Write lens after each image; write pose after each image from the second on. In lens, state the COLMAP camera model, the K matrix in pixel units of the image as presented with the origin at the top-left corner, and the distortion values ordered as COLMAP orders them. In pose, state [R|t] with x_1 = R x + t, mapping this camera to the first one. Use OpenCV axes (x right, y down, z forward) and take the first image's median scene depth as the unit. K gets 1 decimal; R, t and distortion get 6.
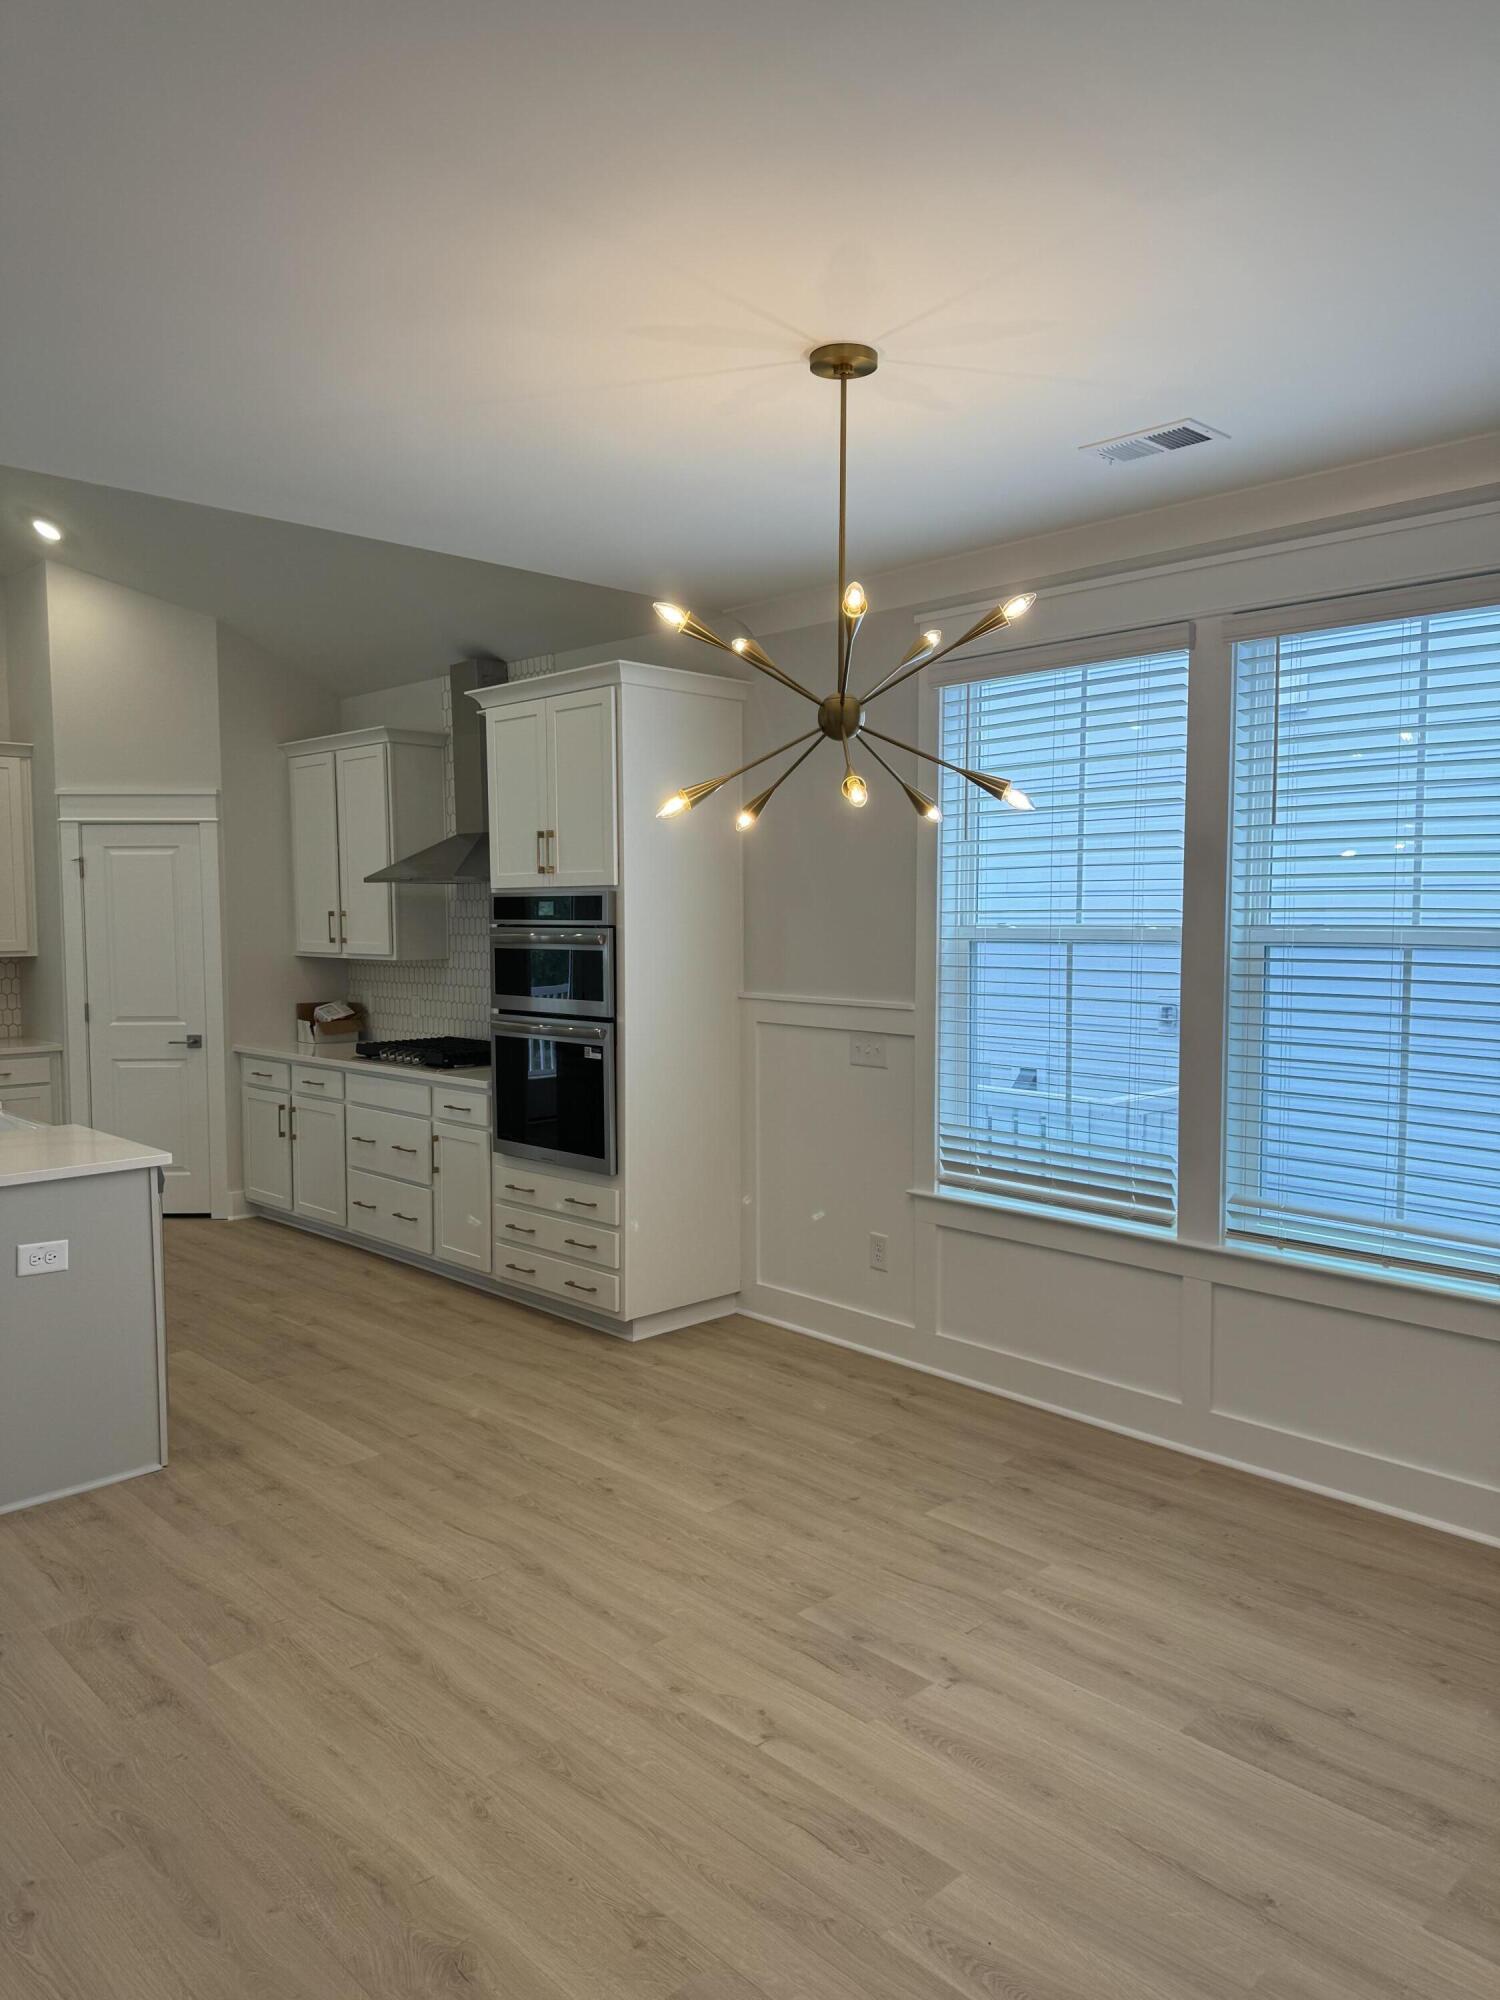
lens RADIAL K [[1433.0, 0, 742.8], [0, 1433.0, 1013.0], [0, 0, 1]] dist [0.191908, -0.334408]
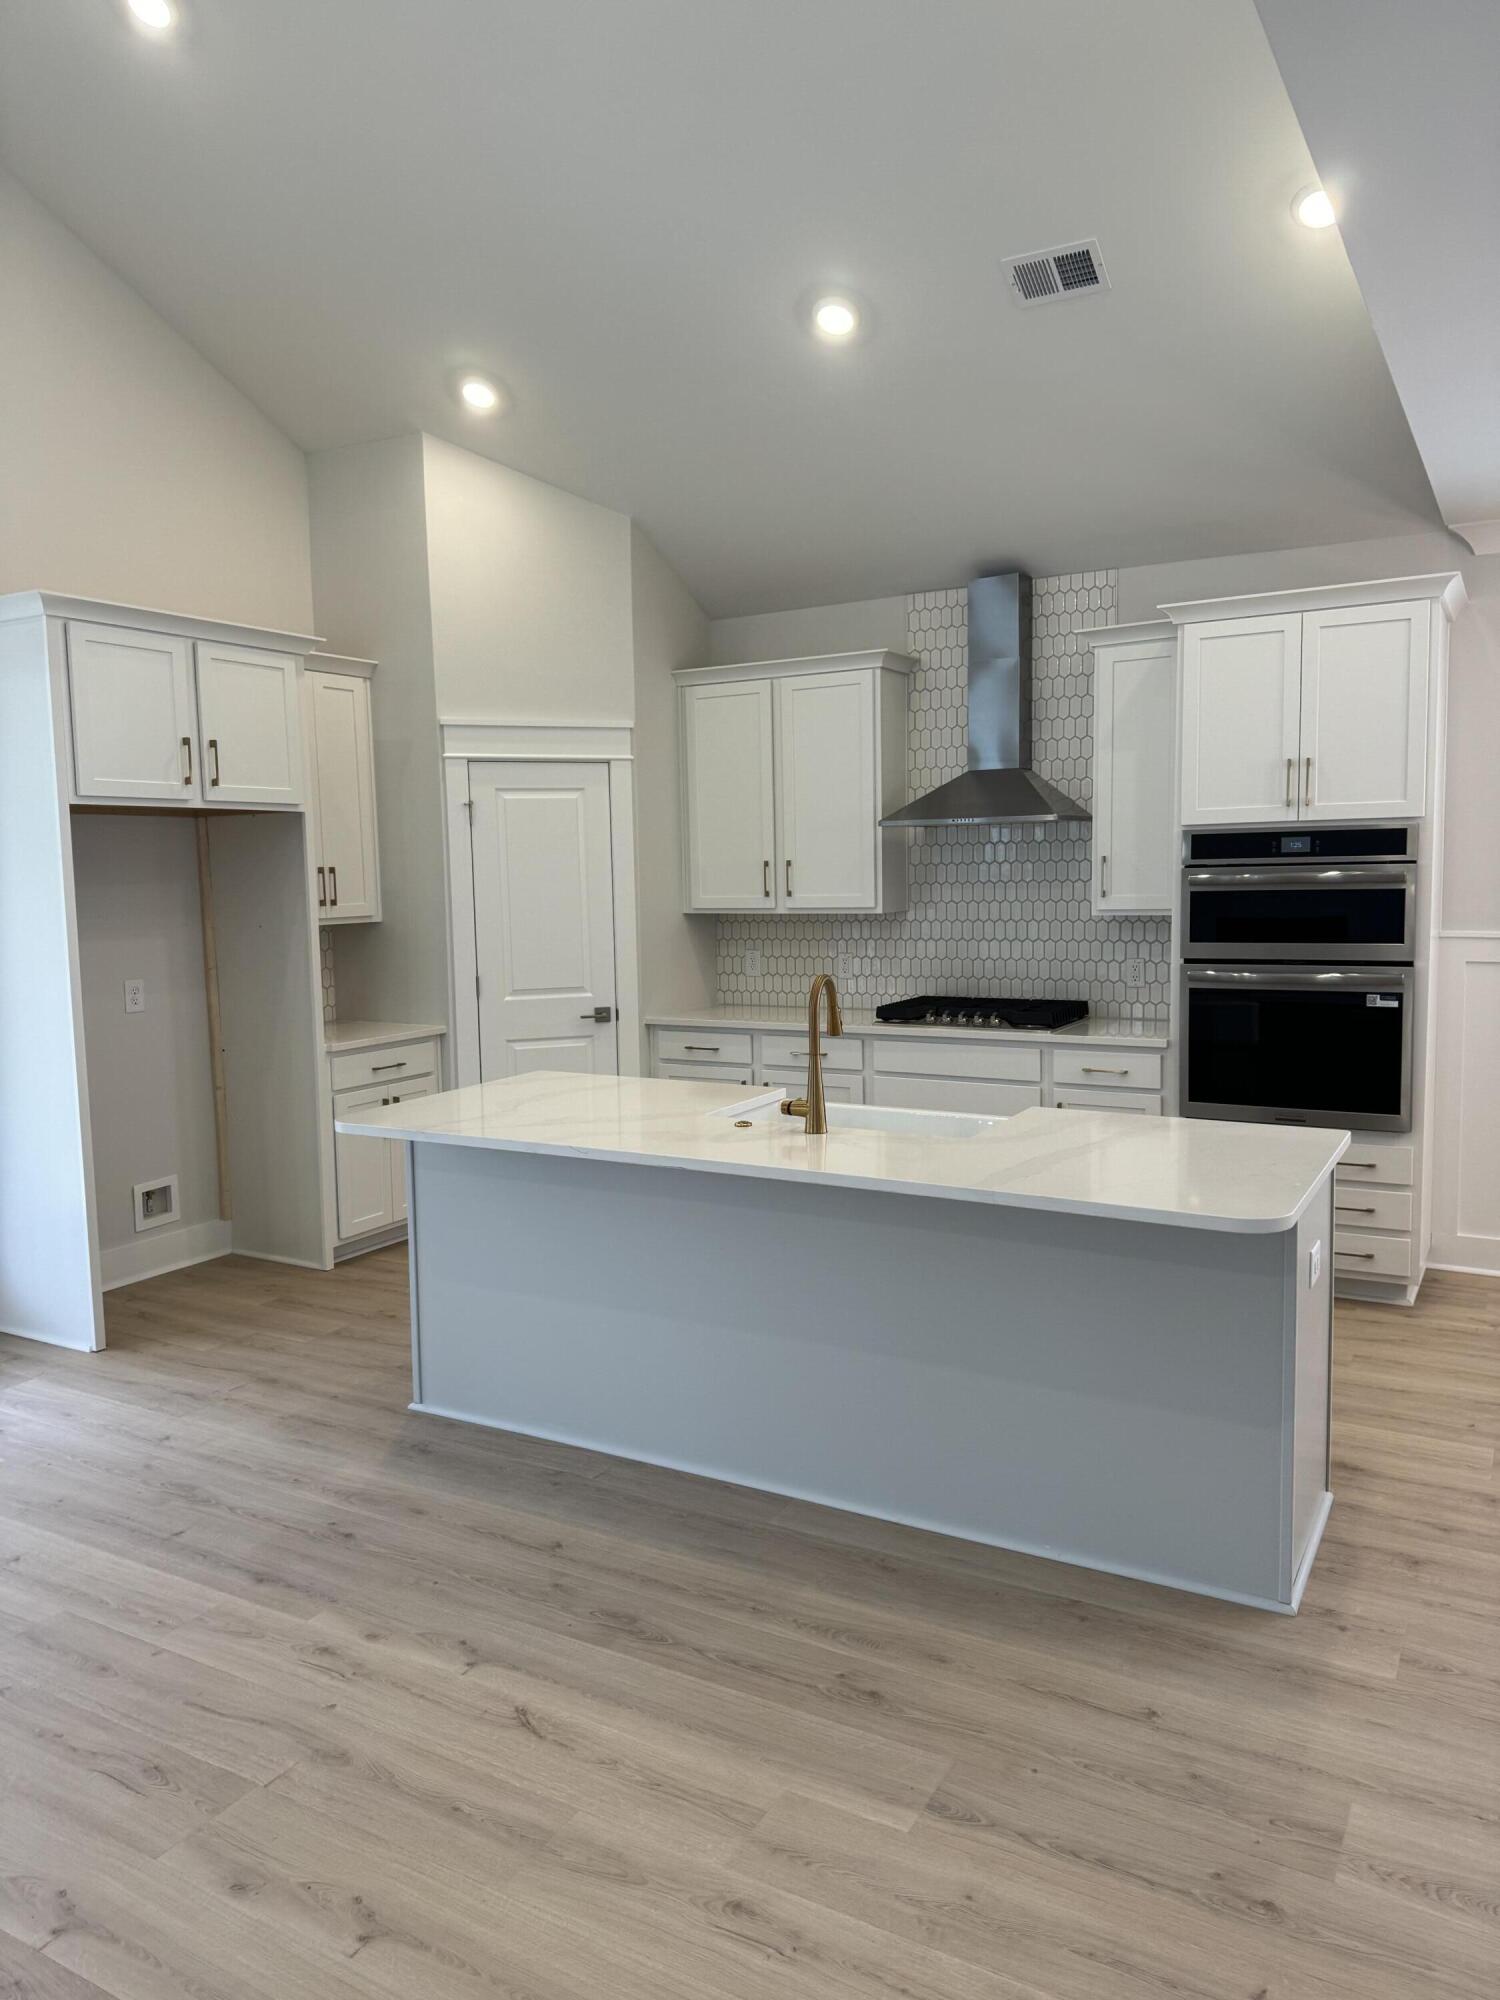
lens RADIAL K [[1433.0, 0, 742.8], [0, 1433.0, 1013.0], [0, 0, 1]] dist [0.191908, -0.334408]
pose [[0.954303, -0.044589, 0.295495, -0.635199], [0.035956, 0.998755, 0.034587, -0.009392], [-0.296669, -0.022382, 0.954718, 0.186503]]
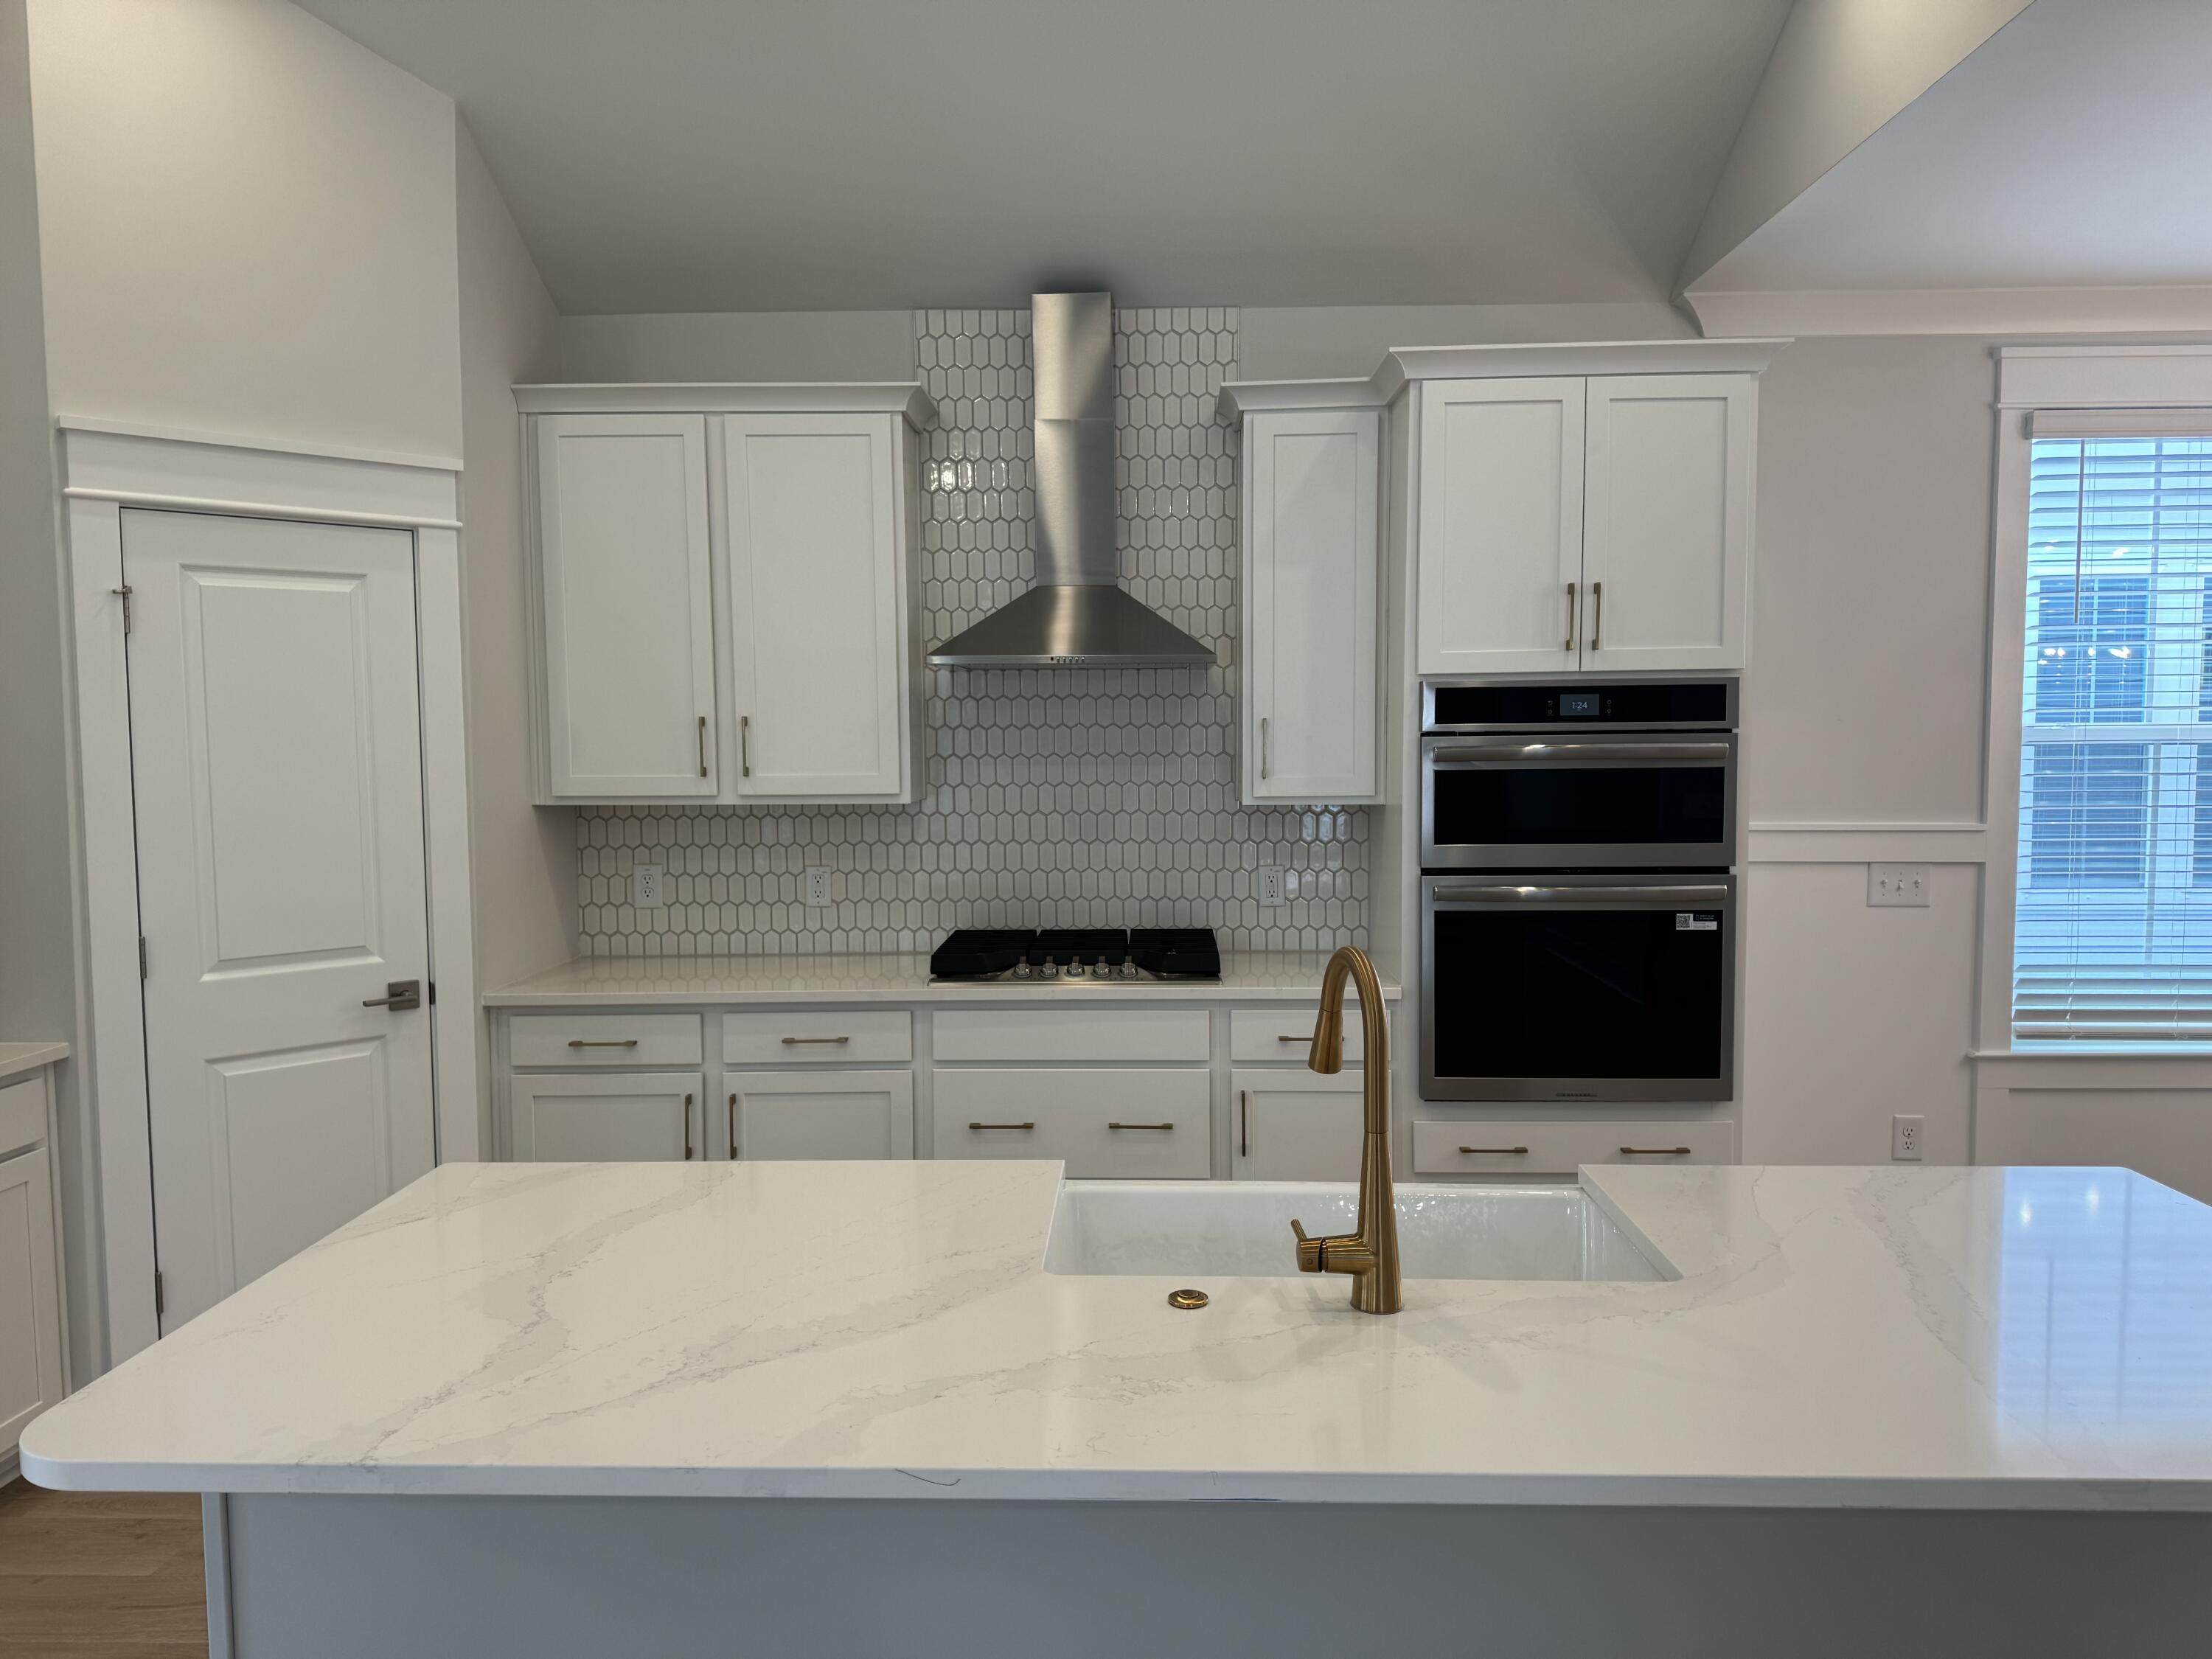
lens RADIAL K [[1552.3, 0, 1096.5], [0, 1552.3, 841.0], [0, 0, 1]] dist [0.130883, -0.185868]
pose [[0.697339, -0.052234, 0.714836, -0.672079], [0.055401, 0.998285, 0.018901, -0.031579], [-0.714597, 0.026422, 0.699037, 0.566748]]
